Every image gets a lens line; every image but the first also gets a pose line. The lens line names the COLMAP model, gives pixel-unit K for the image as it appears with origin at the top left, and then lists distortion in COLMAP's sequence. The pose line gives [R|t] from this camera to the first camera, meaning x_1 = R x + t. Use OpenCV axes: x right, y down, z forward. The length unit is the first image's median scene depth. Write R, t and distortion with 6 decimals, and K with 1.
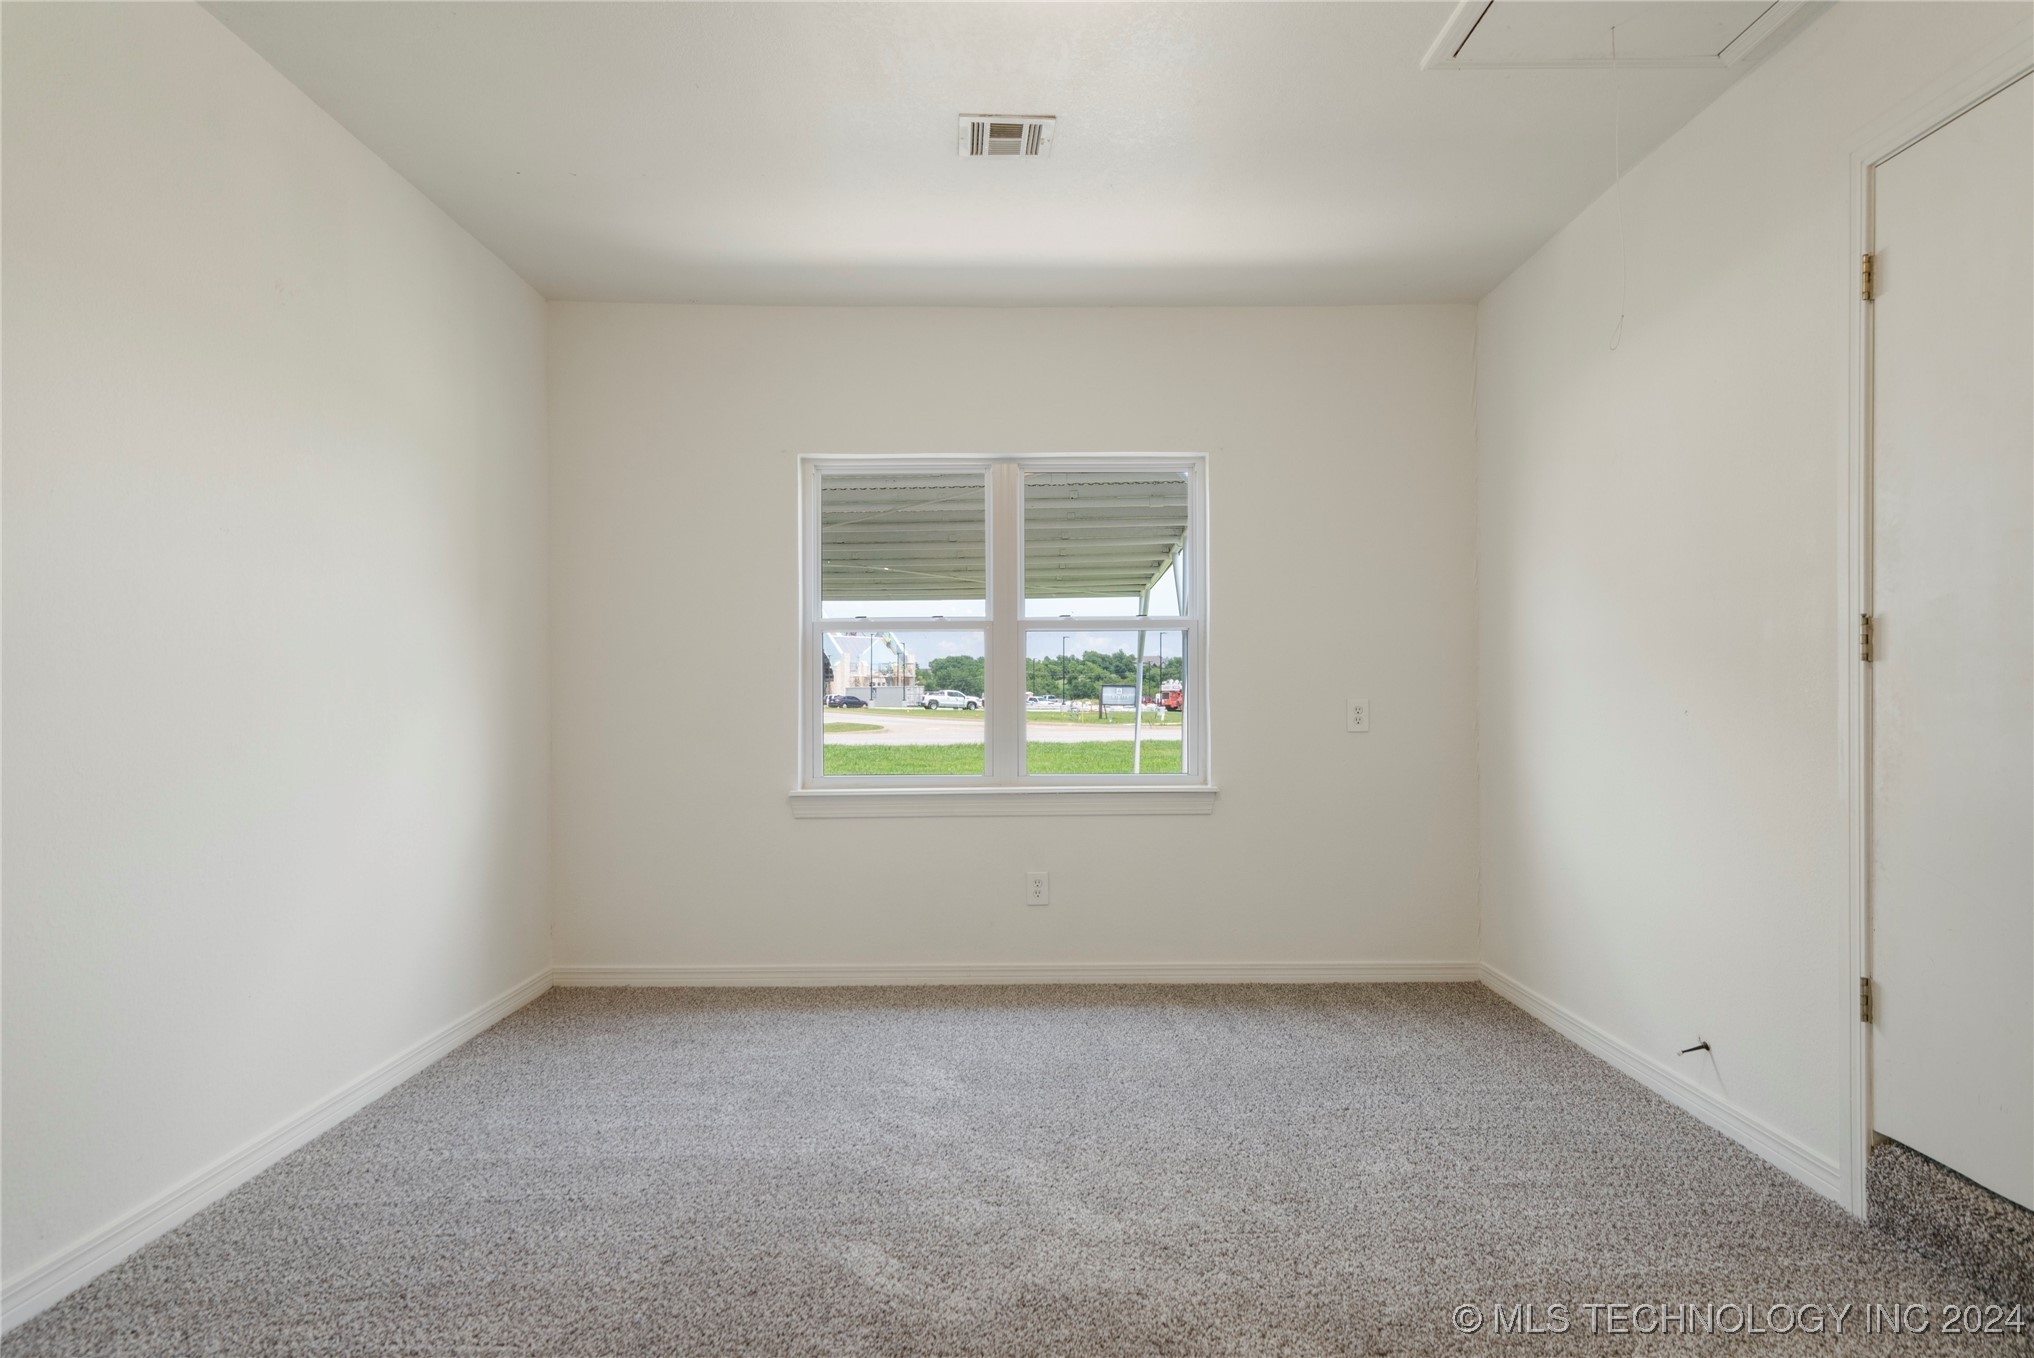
lens RADIAL K [[1272.6, 0, 1010.3], [0, 1272.6, 698.3], [0, 0, 1]] dist [0.010381, -0.000386]
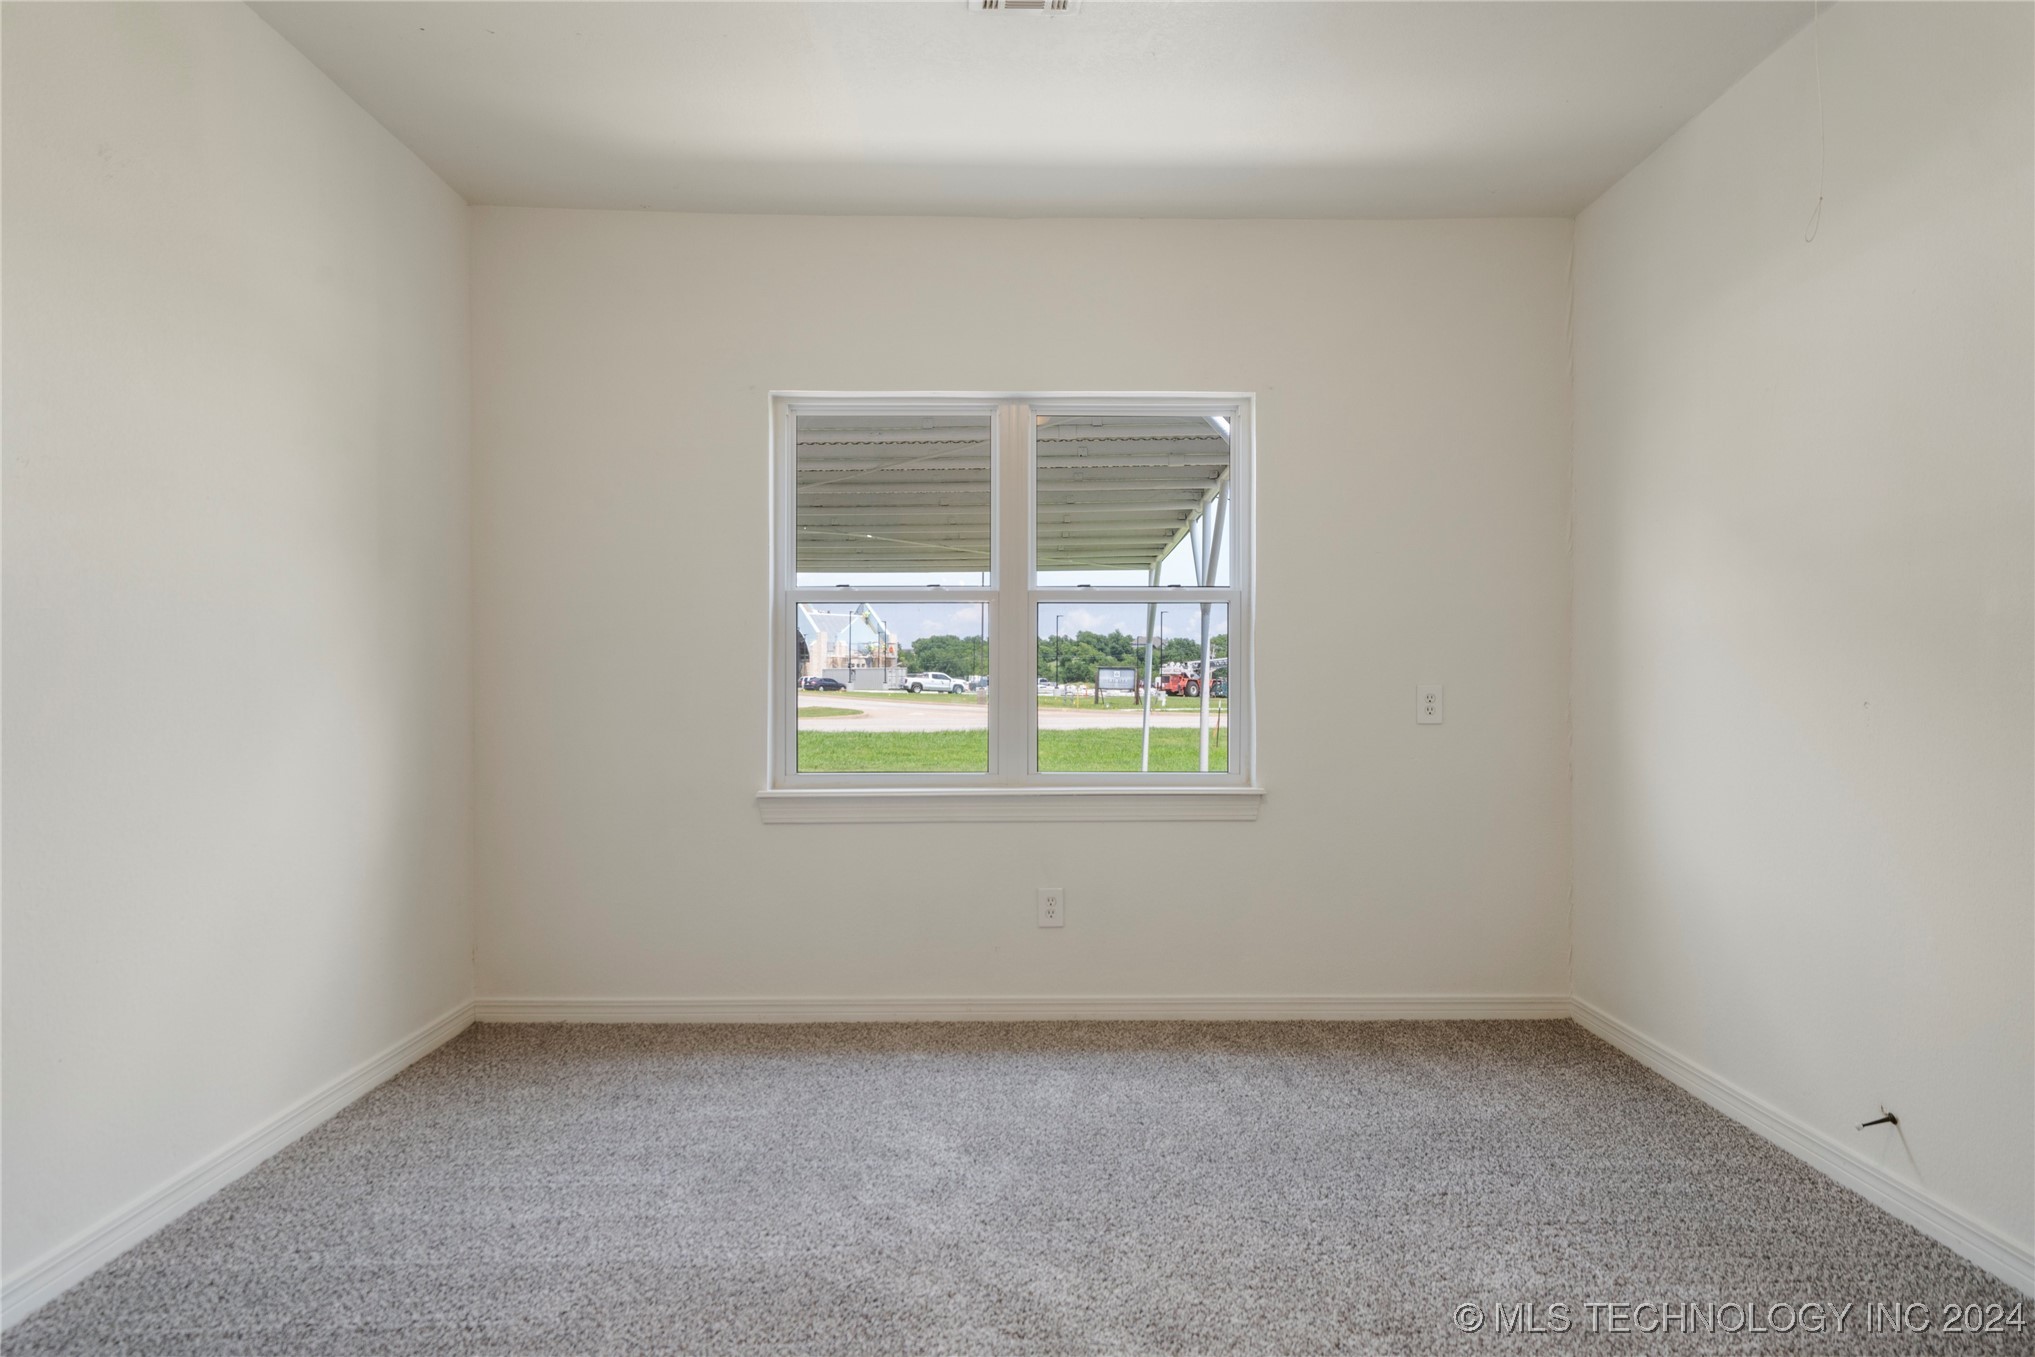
lens RADIAL K [[1363.4, 0, 1005.9], [0, 1363.4, 687.6], [0, 0, 1]] dist [0.009984, 0.000355]
pose [[0.999975, 0.004624, 0.005271, -0.018660], [-0.004649, 0.999979, 0.004618, -0.000831], [-0.005249, -0.004642, 0.999975, 0.130019]]
